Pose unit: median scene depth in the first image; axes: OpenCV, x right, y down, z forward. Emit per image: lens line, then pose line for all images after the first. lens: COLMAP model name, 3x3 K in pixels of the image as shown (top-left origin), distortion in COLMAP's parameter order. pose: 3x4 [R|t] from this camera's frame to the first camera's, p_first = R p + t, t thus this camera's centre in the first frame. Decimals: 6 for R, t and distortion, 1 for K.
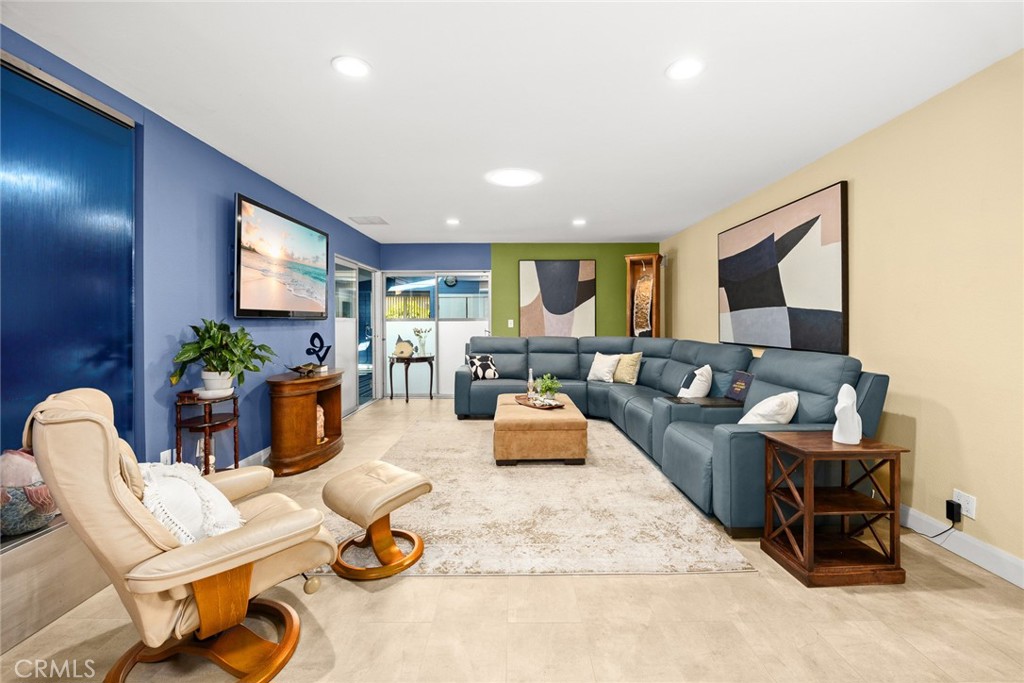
lens RADIAL K [[419.0, 0, 519.6], [0, 419.0, 332.2], [0, 0, 1]] dist [-0.020445, -0.000848]
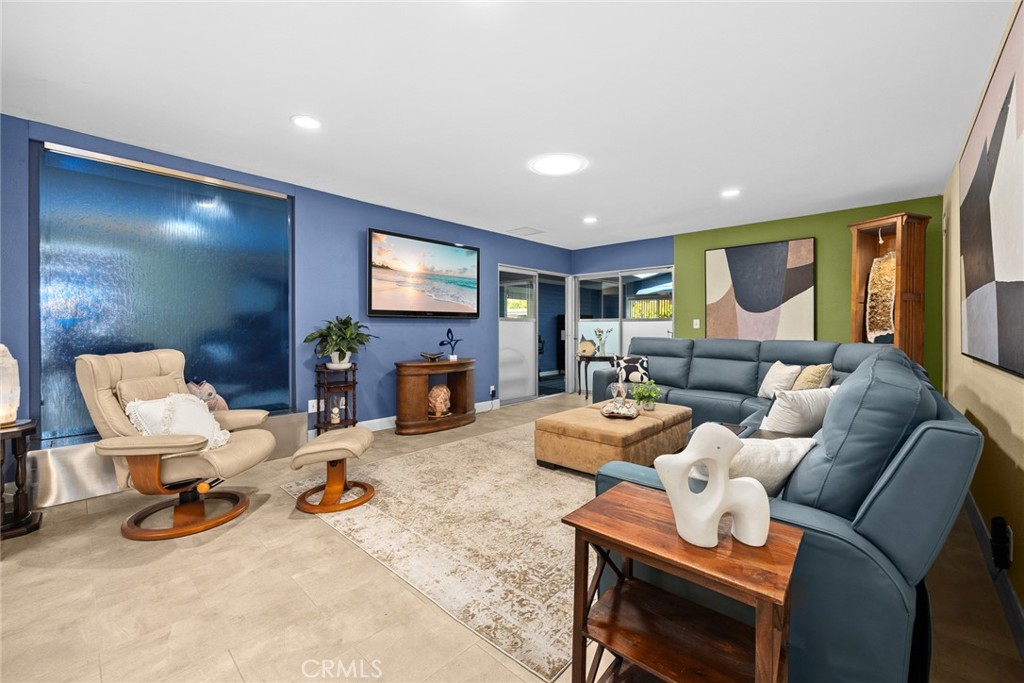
lens RADIAL K [[395.5, 0, 509.9], [0, 395.5, 336.4], [0, 0, 1]] dist [-0.004631, -0.000468]
pose [[0.748855, 0.021115, -0.662398, 0.299738], [-0.019641, 0.999760, 0.009665, 0.006344], [0.662443, 0.005772, 0.749090, 0.157013]]
